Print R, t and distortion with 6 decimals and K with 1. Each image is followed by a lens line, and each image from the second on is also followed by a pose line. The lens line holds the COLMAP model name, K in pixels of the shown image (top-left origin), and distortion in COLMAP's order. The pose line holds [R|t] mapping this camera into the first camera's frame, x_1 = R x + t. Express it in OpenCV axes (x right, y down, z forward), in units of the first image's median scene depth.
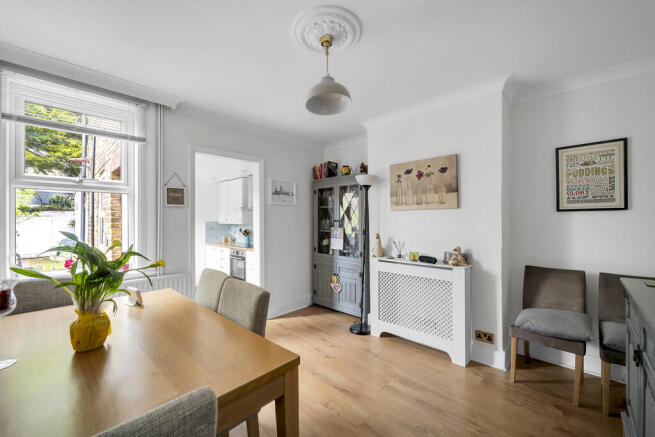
lens RADIAL K [[266.4, 0, 330.6], [0, 266.4, 215.1], [0, 0, 1]] dist [-0.000014, -0.000052]
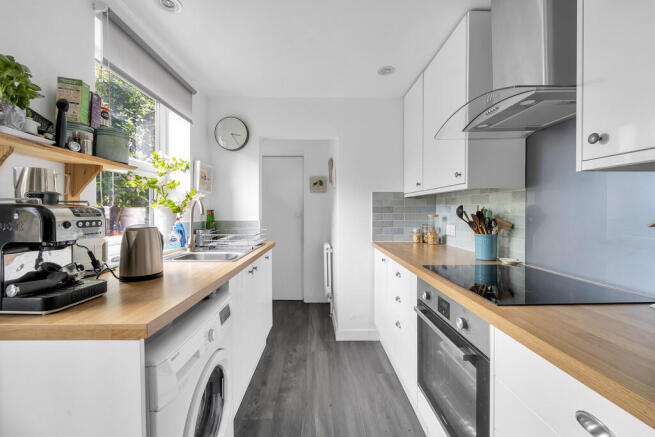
lens RADIAL K [[263.6, 0, 323.6], [0, 263.6, 213.7], [0, 0, 1]] dist [-0.000238, -0.000137]
pose [[0.690447, 0.014142, -0.723244, -0.223127], [0.009897, 0.999531, 0.028993, 0.046416], [0.723315, -0.027176, 0.689983, 0.661299]]
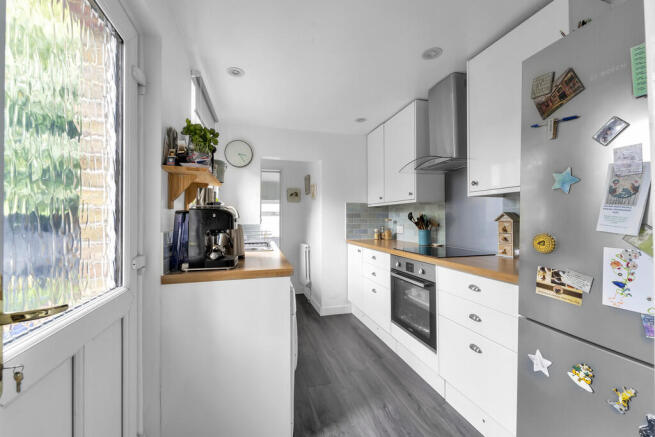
lens RADIAL K [[266.4, 0, 330.6], [0, 266.4, 215.1], [0, 0, 1]] dist [-0.000014, -0.000052]
pose [[0.862825, -0.003523, -0.505490, -0.212265], [0.004821, 0.999988, 0.001259, 0.050631], [0.505479, -0.003523, 0.862831, 0.495190]]
